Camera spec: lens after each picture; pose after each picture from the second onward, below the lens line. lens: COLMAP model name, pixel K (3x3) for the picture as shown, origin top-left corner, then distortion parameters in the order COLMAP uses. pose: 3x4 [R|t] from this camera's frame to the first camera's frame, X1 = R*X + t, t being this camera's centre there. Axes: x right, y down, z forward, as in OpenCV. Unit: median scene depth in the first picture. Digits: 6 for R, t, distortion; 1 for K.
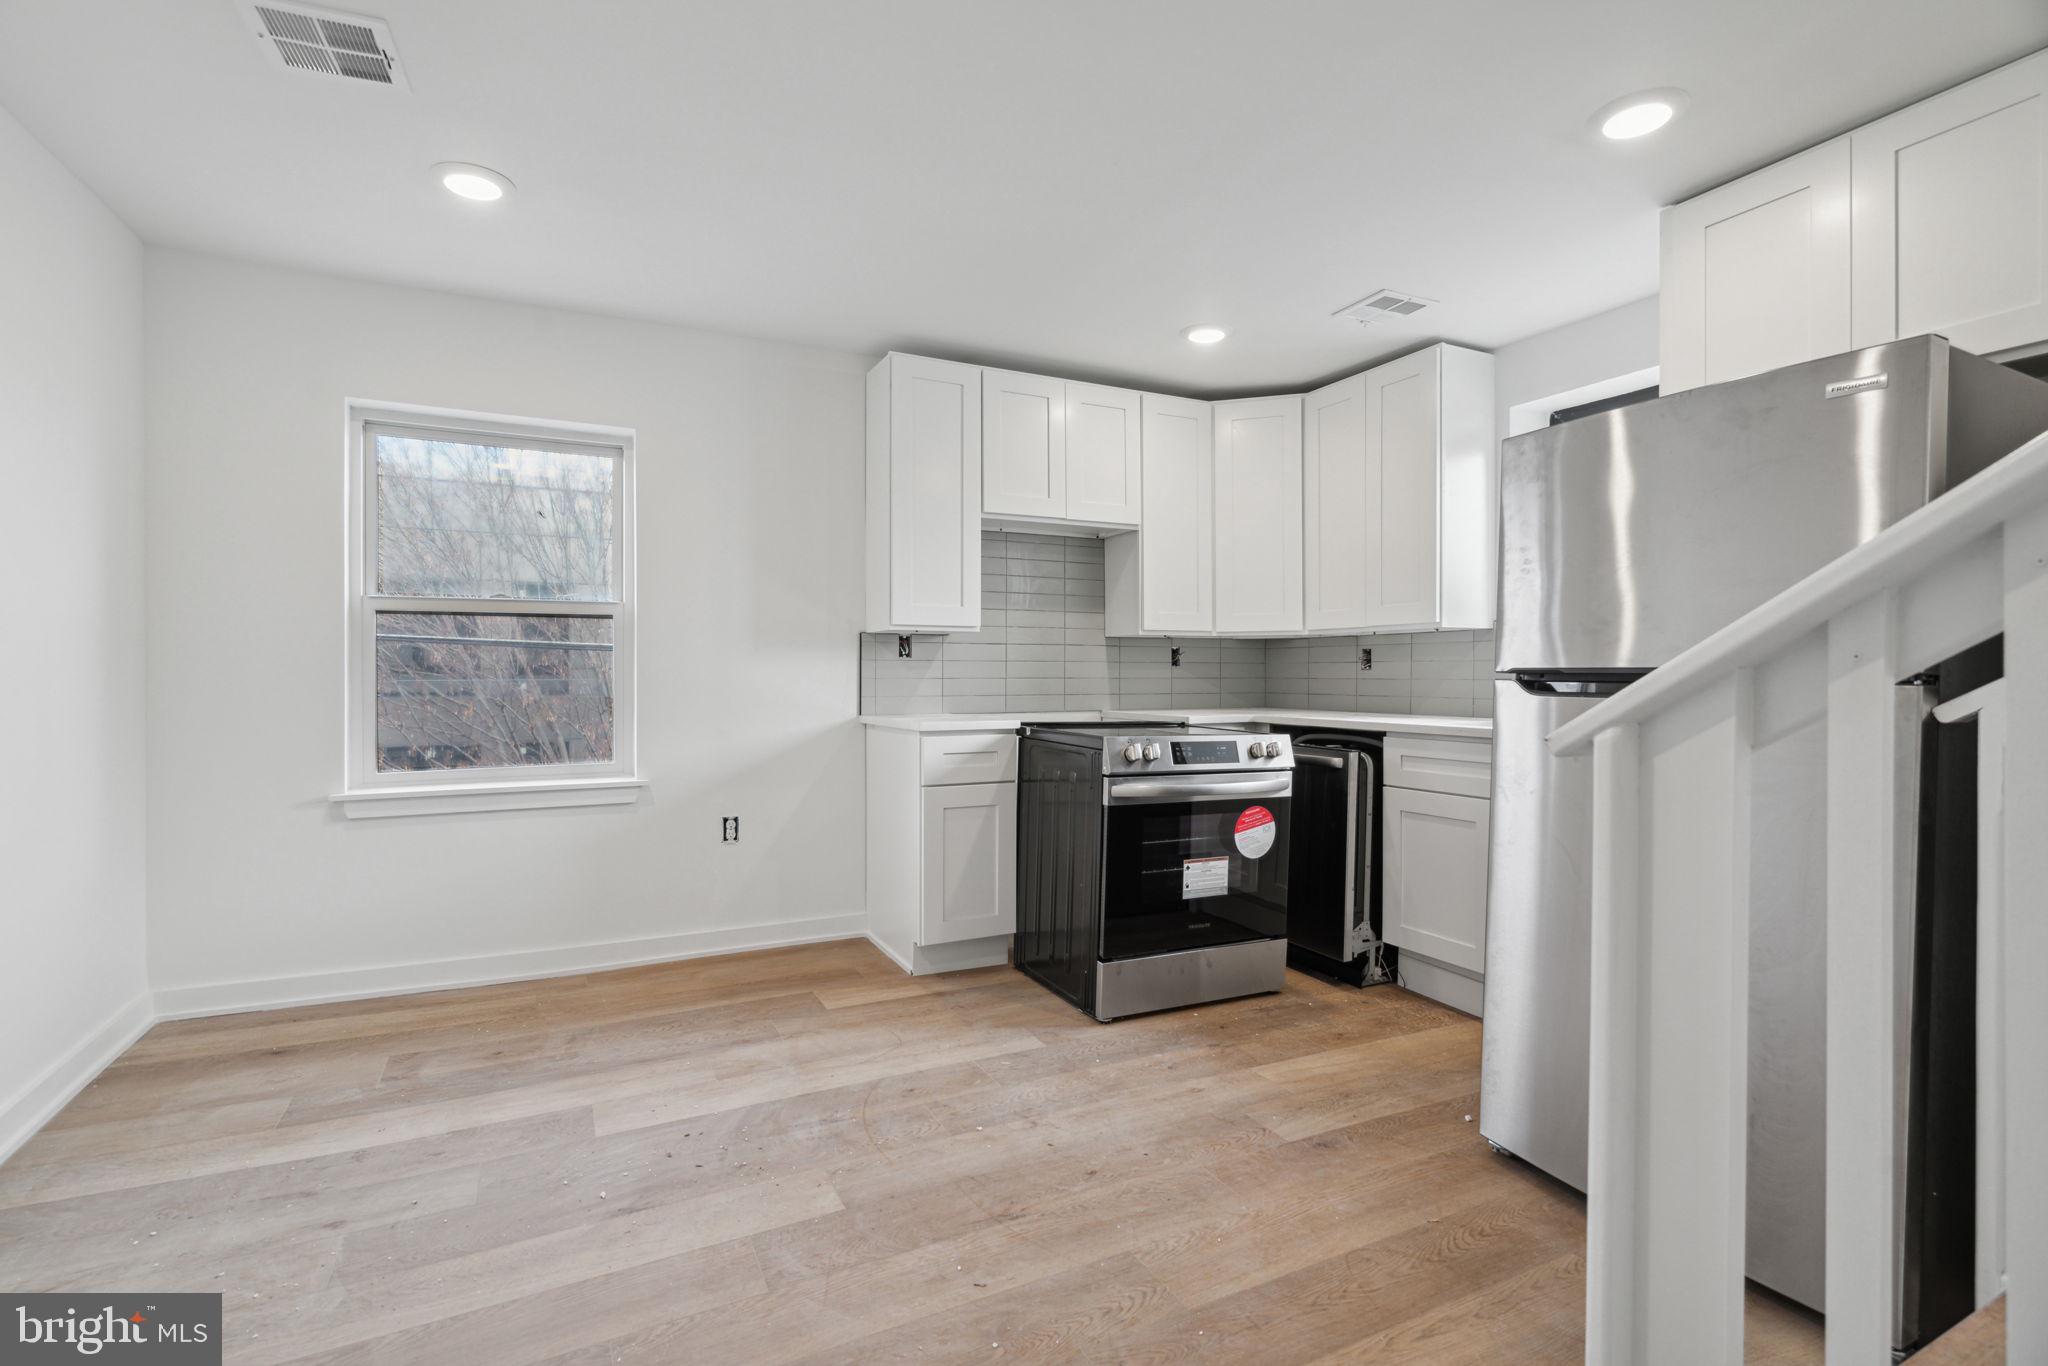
lens RADIAL K [[931.3, 0, 1004.0], [0, 931.3, 677.9], [0, 0, 1]] dist [0.000092, 0.001152]
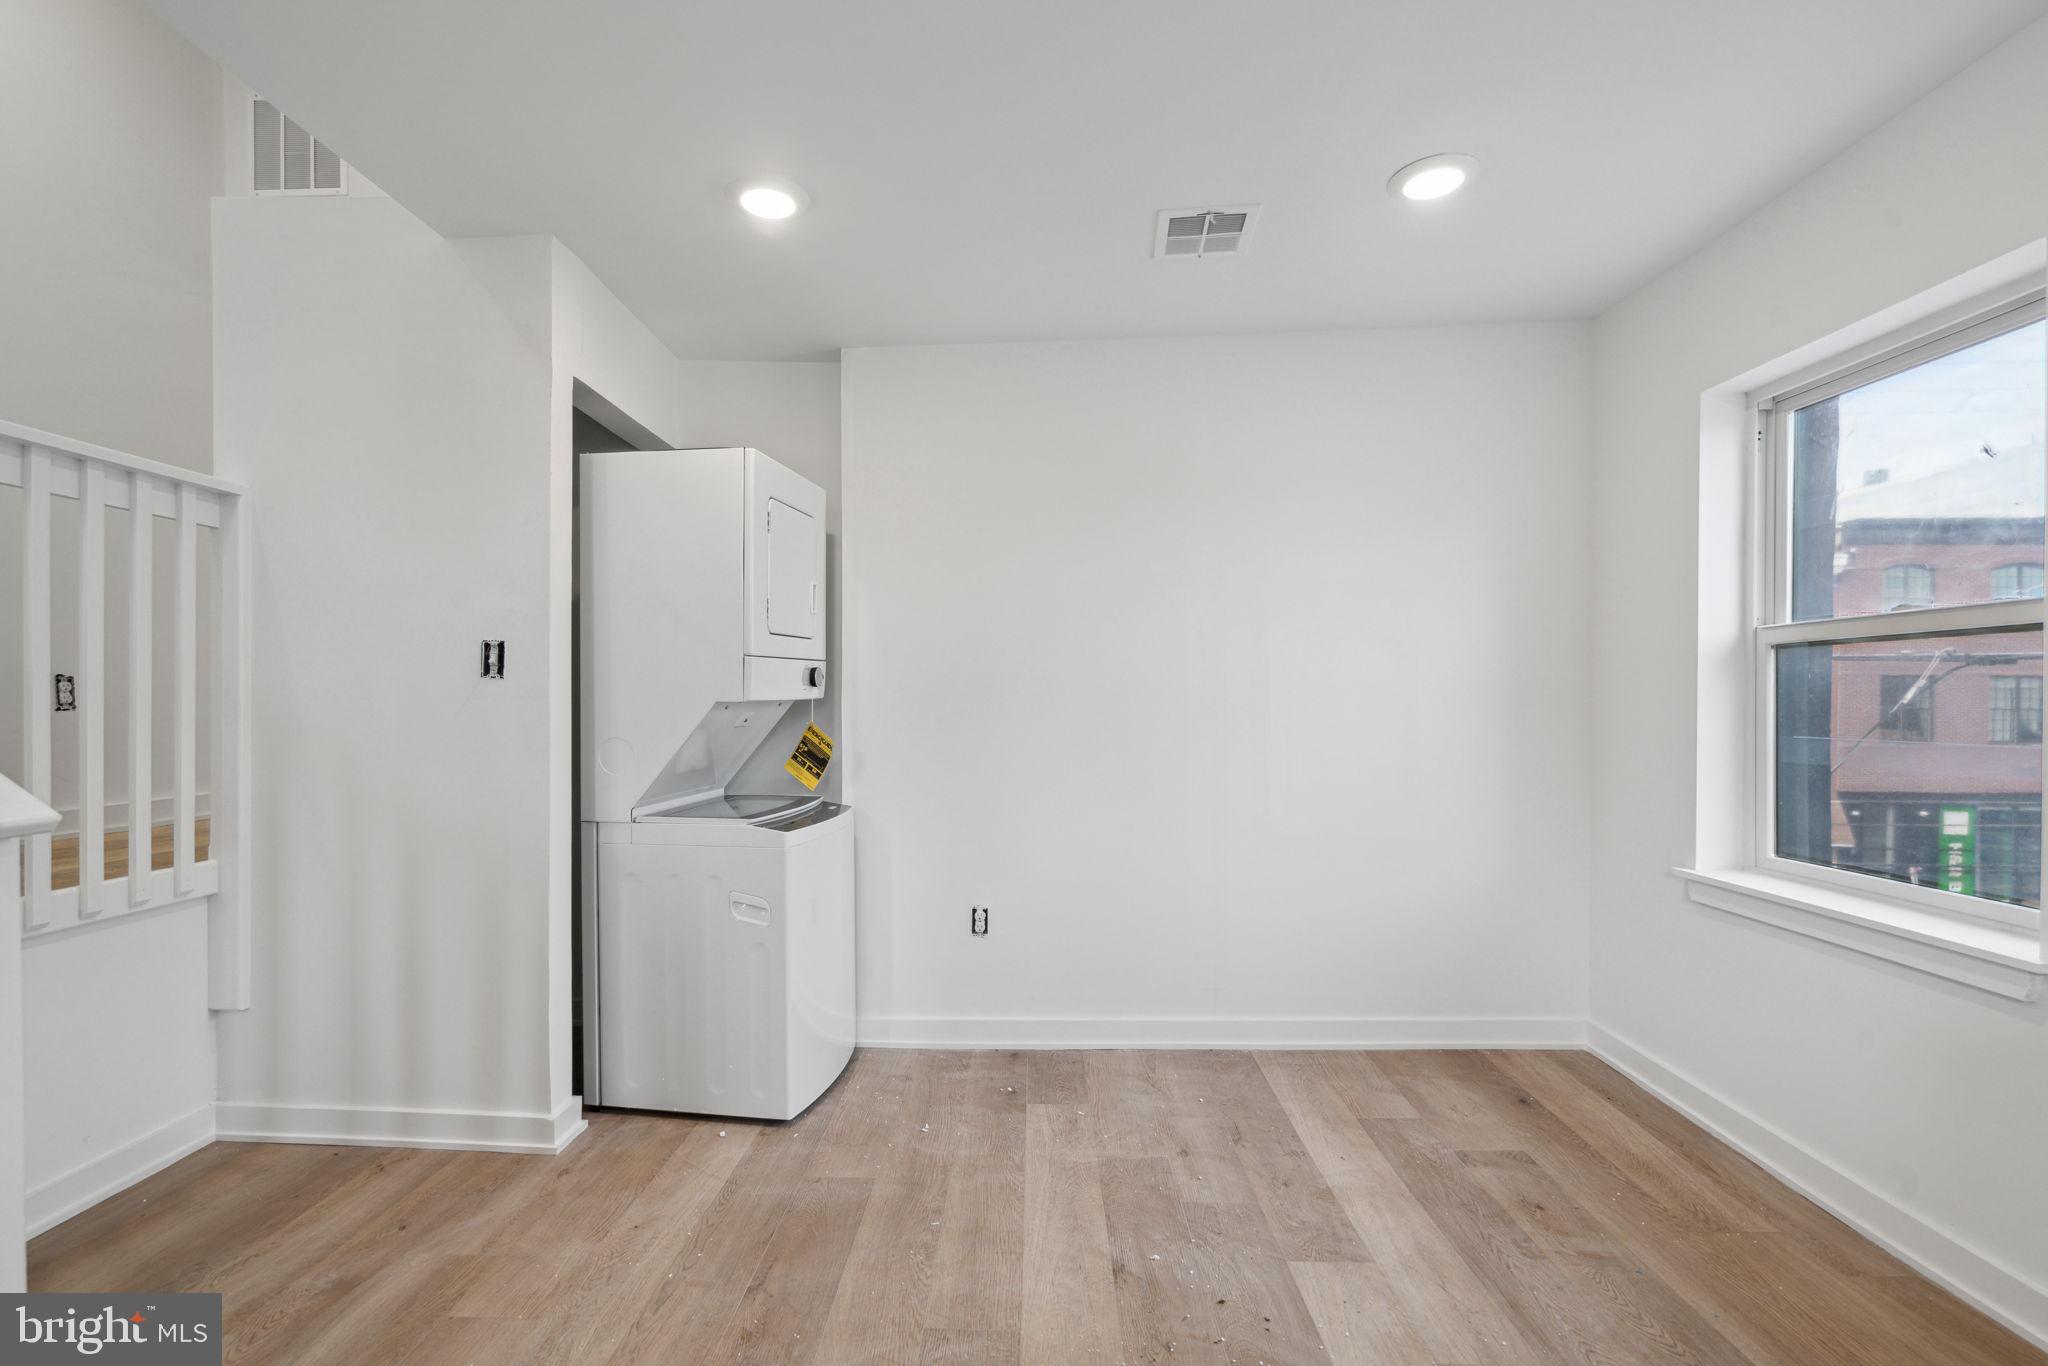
lens RADIAL K [[960.0, 0, 975.4], [0, 960.0, 703.3], [0, 0, 1]] dist [0.000253, 0.000244]
pose [[-0.492460, 0.002534, -0.870331, 0.405354], [-0.006285, 0.999959, 0.006468, -0.029927], [0.870312, 0.008655, -0.492424, 0.976873]]
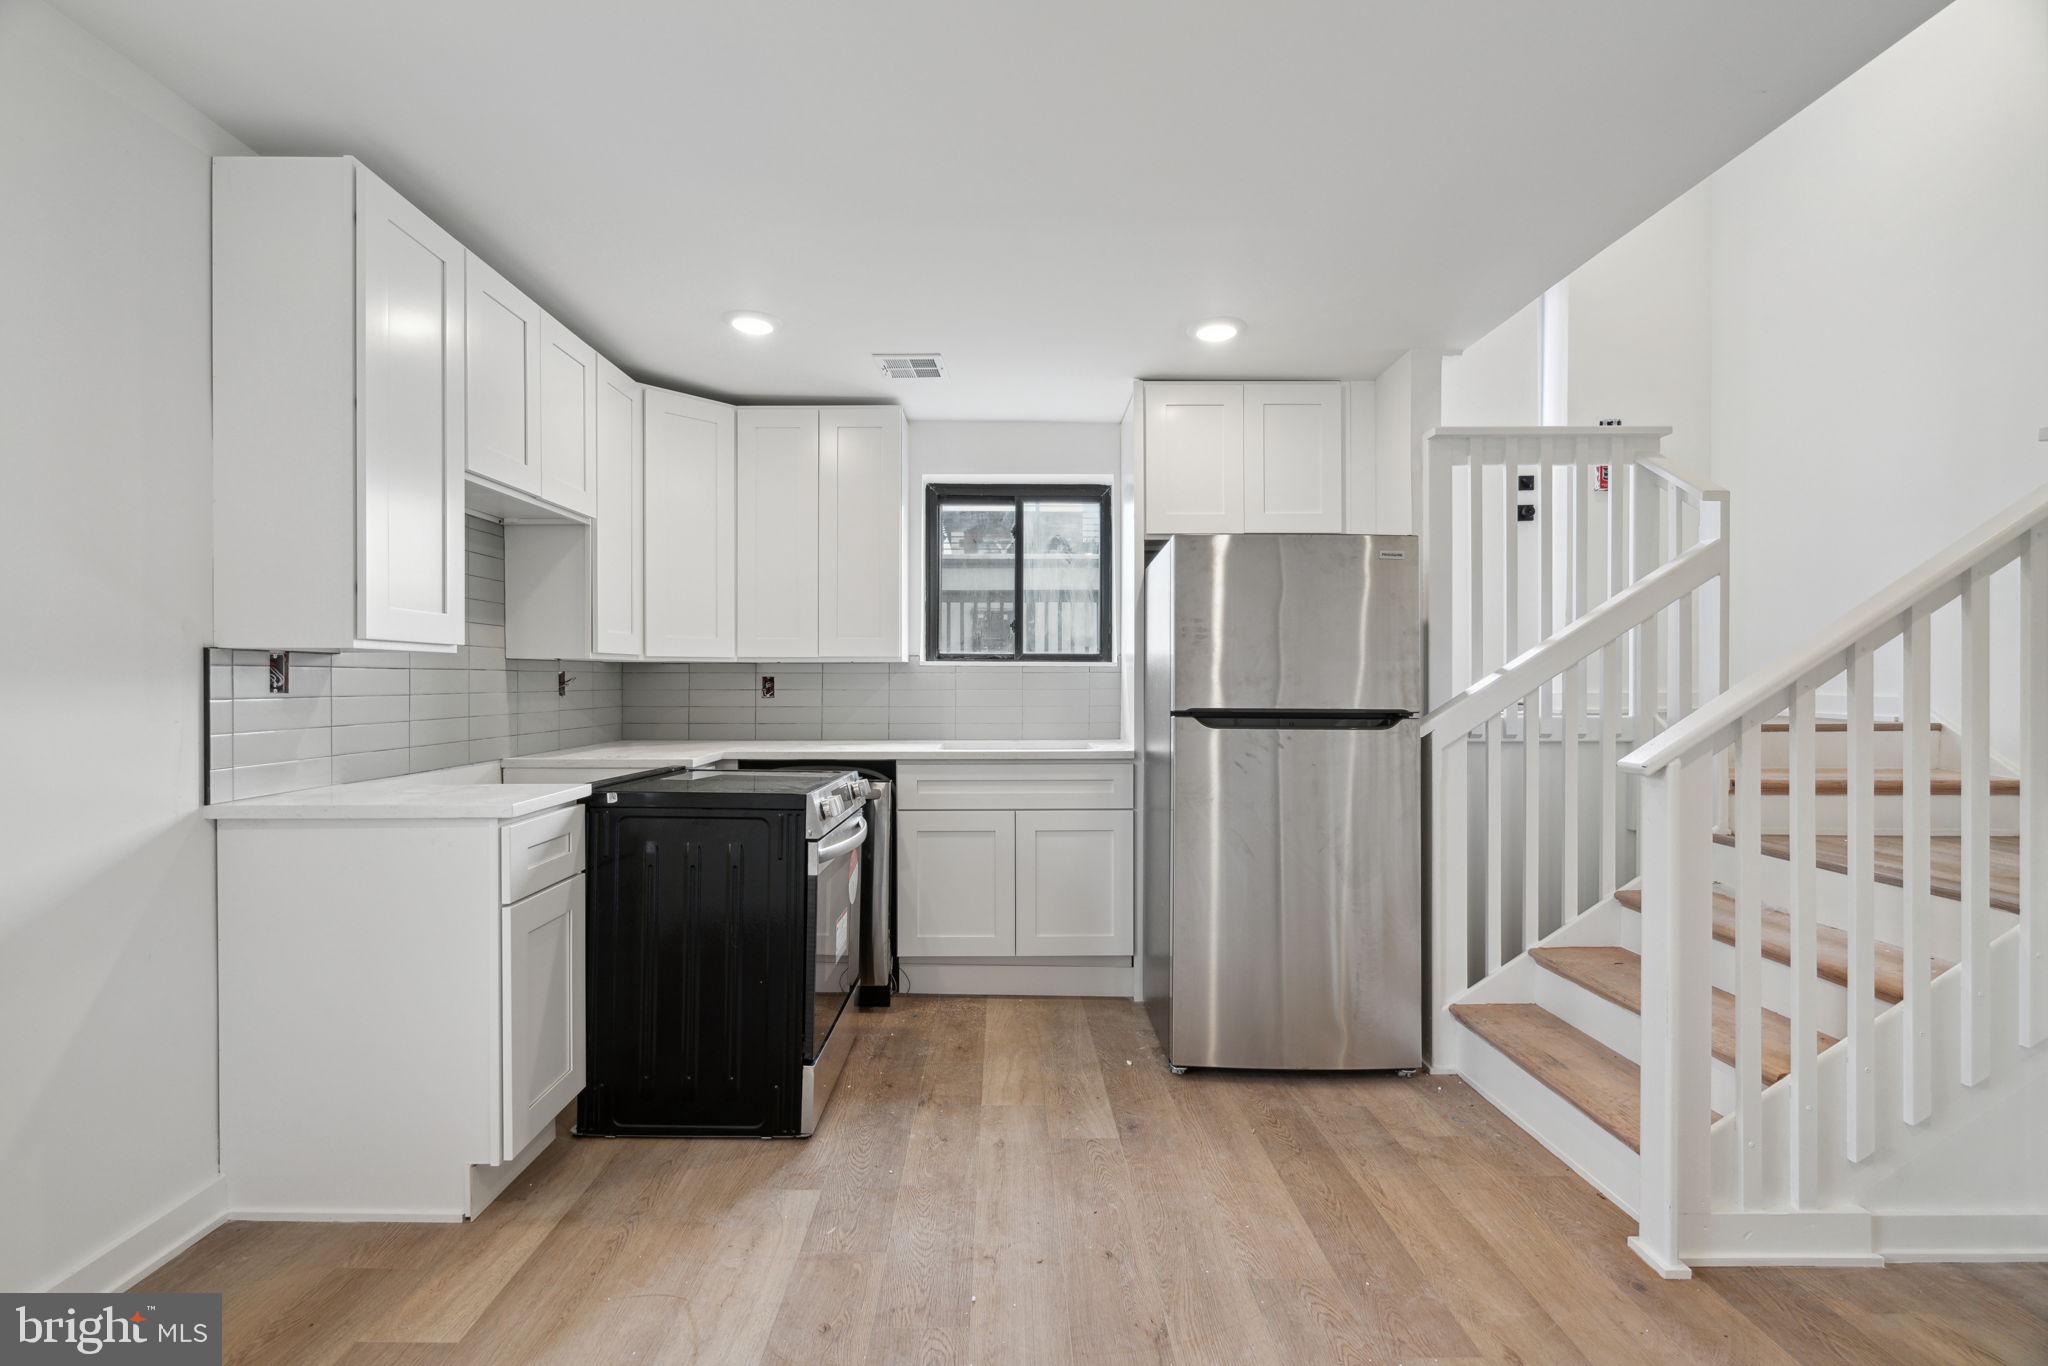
lens RADIAL K [[920.5, 0, 1013.1], [0, 920.5, 684.3], [0, 0, 1]] dist [-0.014429, 0.007679]
pose [[0.430002, -0.003905, 0.902819, -0.601440], [0.003656, 0.999990, 0.002584, -0.038346], [-0.902820, 0.002190, 0.430012, 0.526728]]
